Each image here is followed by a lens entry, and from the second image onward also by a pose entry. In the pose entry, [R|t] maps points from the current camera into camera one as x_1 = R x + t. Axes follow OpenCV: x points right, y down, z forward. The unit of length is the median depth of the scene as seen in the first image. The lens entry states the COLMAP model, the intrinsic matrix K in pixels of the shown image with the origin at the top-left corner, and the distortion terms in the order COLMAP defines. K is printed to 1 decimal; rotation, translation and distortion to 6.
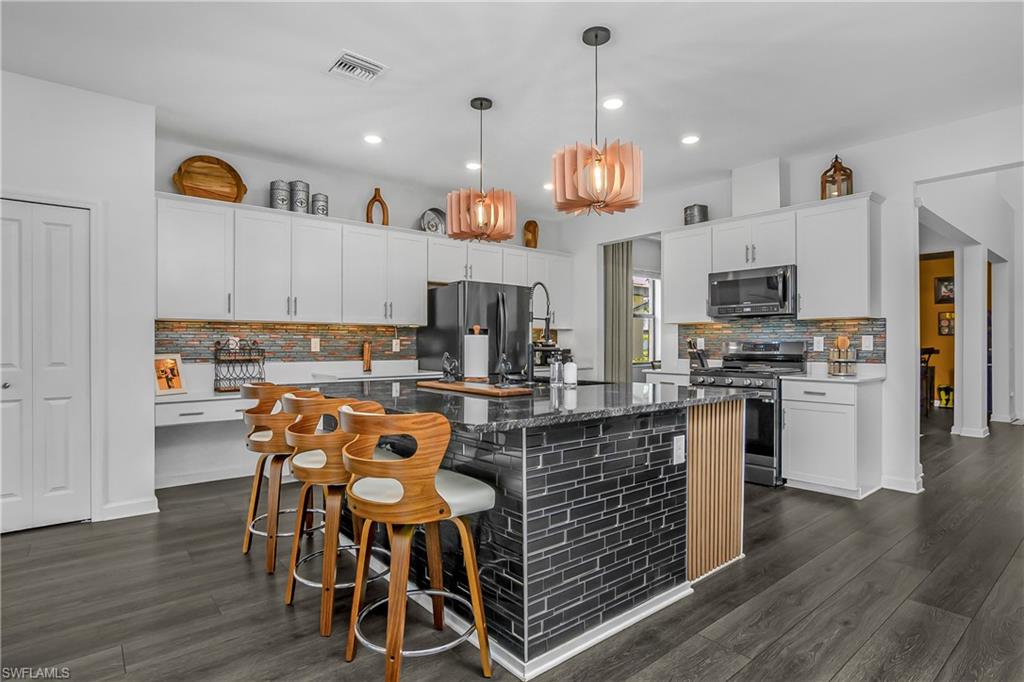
lens RADIAL K [[529.3, 0, 512.0], [0, 529.3, 341.0], [0, 0, 1]] dist [-0.016321, 0.000010]
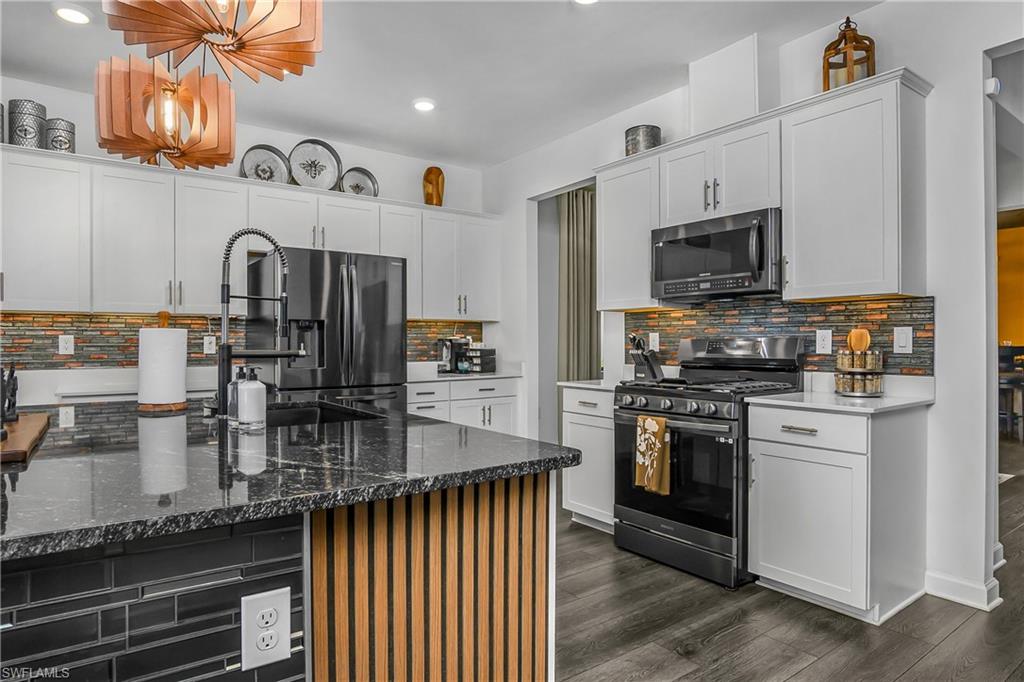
lens RADIAL K [[597.7, 0, 512.0], [0, 597.7, 341.0], [0, 0, 1]] dist [-0.017072, -0.001106]
pose [[0.998335, -0.002451, -0.057622, 0.267086], [0.002790, 0.999979, 0.005808, -0.000219], [0.057607, -0.005959, 0.998322, 0.304250]]
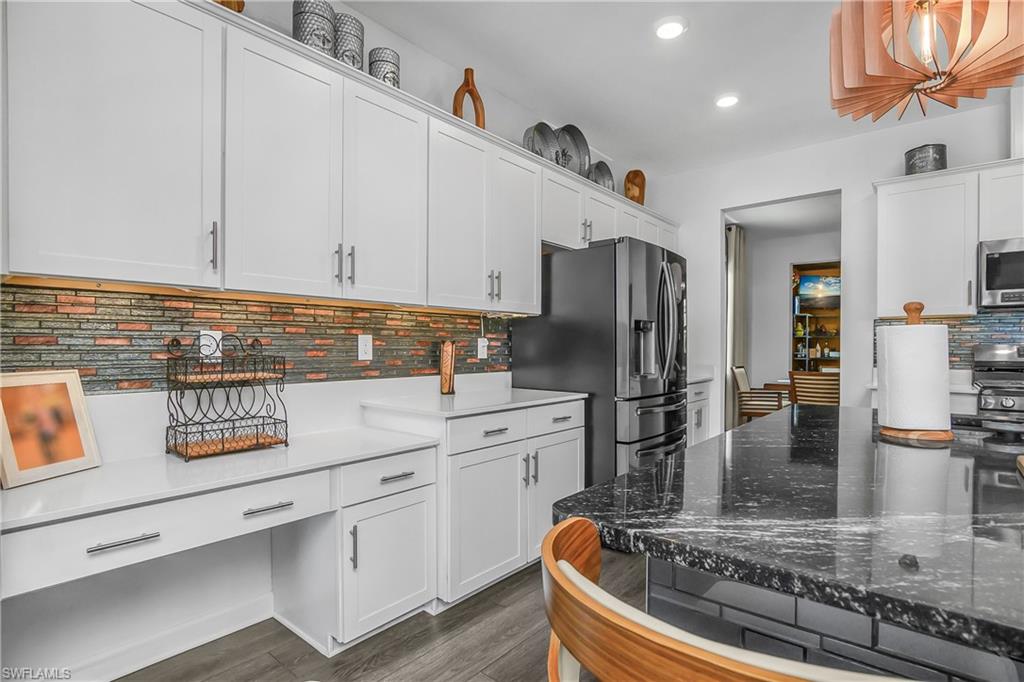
lens RADIAL K [[513.7, 0, 512.0], [0, 513.7, 341.0], [0, 0, 1]] dist [-0.001507, -0.000049]
pose [[0.979910, 0.004647, 0.199387, -0.366409], [-0.004149, 0.999987, -0.002919, 0.002195], [-0.199398, 0.002033, 0.979917, 0.524887]]
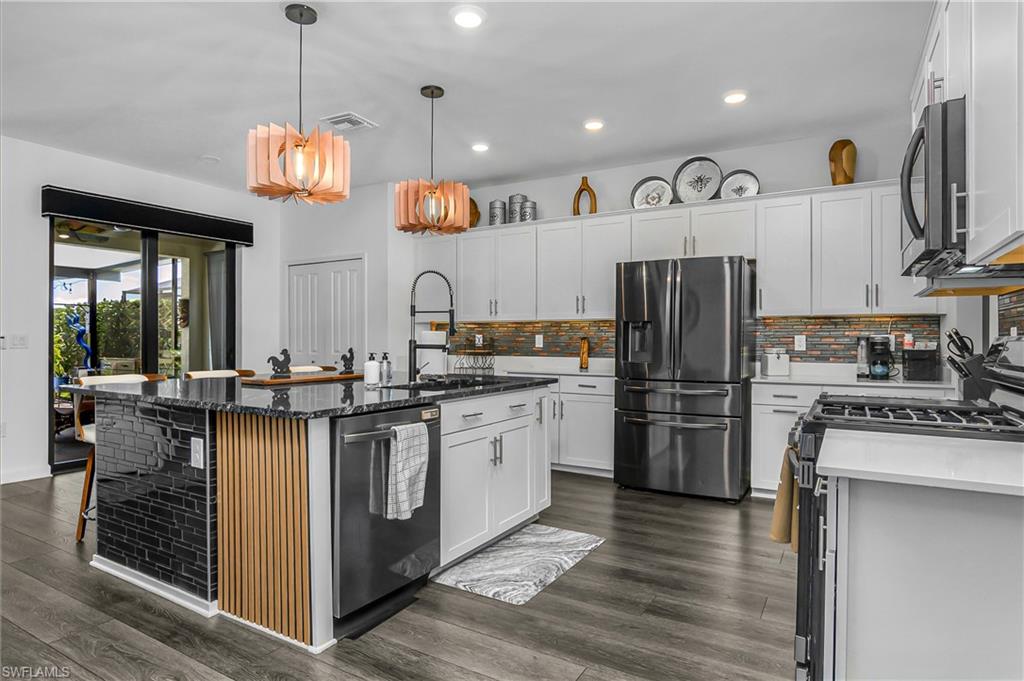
lens RADIAL K [[556.2, 0, 512.0], [0, 556.2, 340.5], [0, 0, 1]] dist [-0.014605, 0.001602]
pose [[0.348406, 0.000733, -0.937343, 0.738251], [0.003495, 0.999992, 0.002081, 0.003608], [0.937337, -0.004001, 0.348401, 0.610604]]
